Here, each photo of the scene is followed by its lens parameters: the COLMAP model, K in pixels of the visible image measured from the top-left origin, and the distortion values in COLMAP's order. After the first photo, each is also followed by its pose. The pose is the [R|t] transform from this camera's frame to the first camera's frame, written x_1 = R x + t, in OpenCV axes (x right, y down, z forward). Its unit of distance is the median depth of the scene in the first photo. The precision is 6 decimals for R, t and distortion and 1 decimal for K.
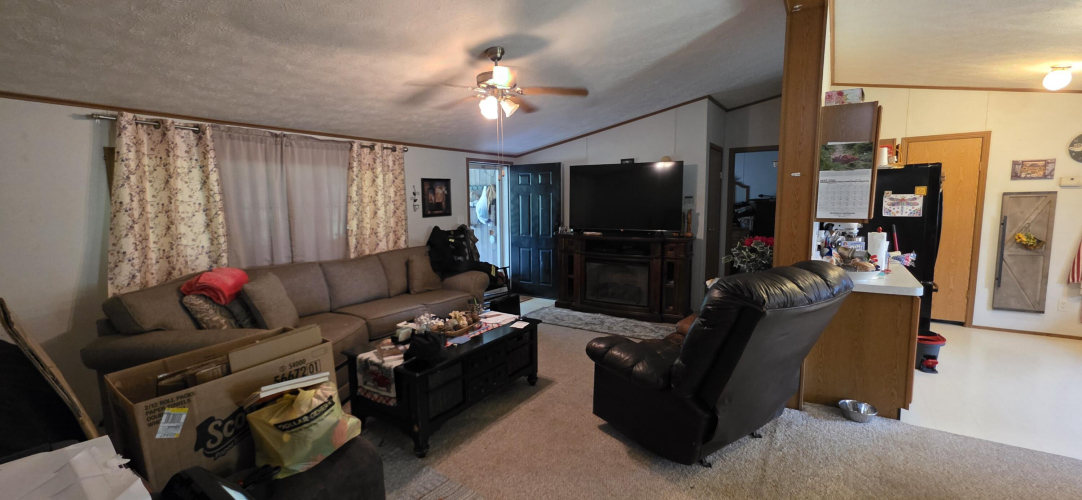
lens RADIAL K [[433.7, 0, 539.5], [0, 433.7, 248.1], [0, 0, 1]] dist [0.000251, 0.000233]
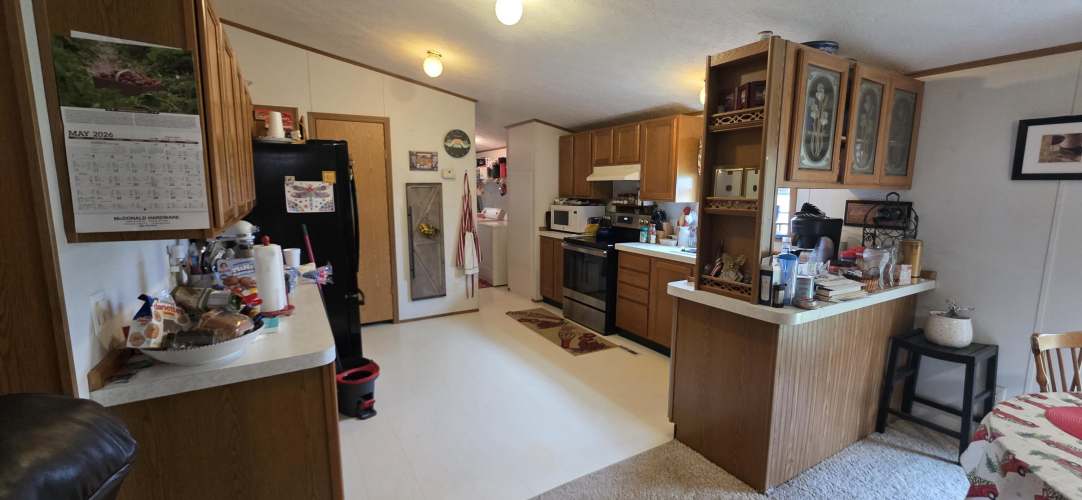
lens RADIAL K [[433.7, 0, 539.5], [0, 433.7, 248.1], [0, 0, 1]] dist [0.000251, 0.000233]
pose [[0.433486, -0.112301, 0.894136, 0.351066], [0.093616, 0.992448, 0.079262, -0.035902], [-0.896285, 0.049347, 0.440725, 0.349684]]
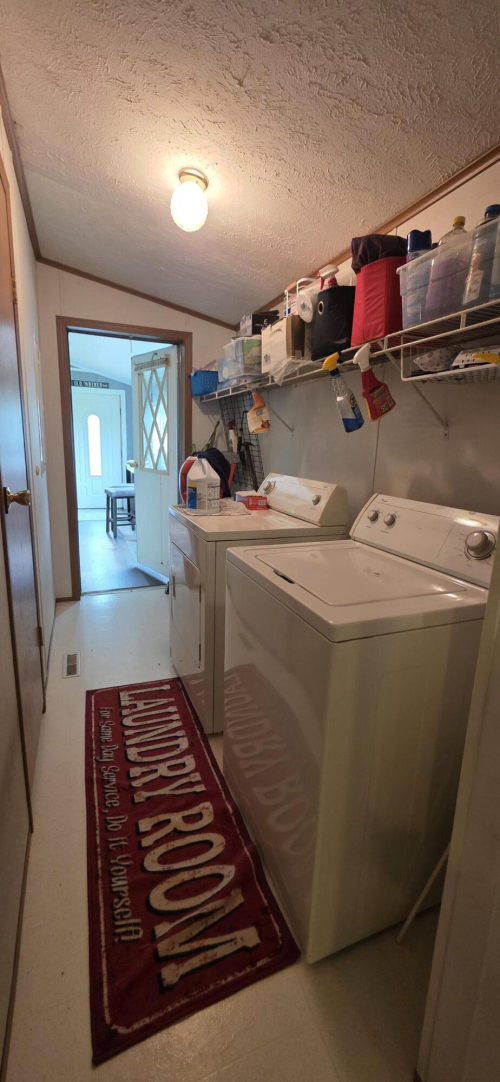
lens RADIAL K [[433.7, 0, 250.0], [0, 433.7, 541.0], [0, 0, 1]] dist [0.000251, 0.000233]
pose [[0.573099, -0.149554, 0.805724, 1.510138], [0.050634, 0.987790, 0.147332, -0.085000], [-0.817920, -0.043639, 0.573674, 1.106186]]
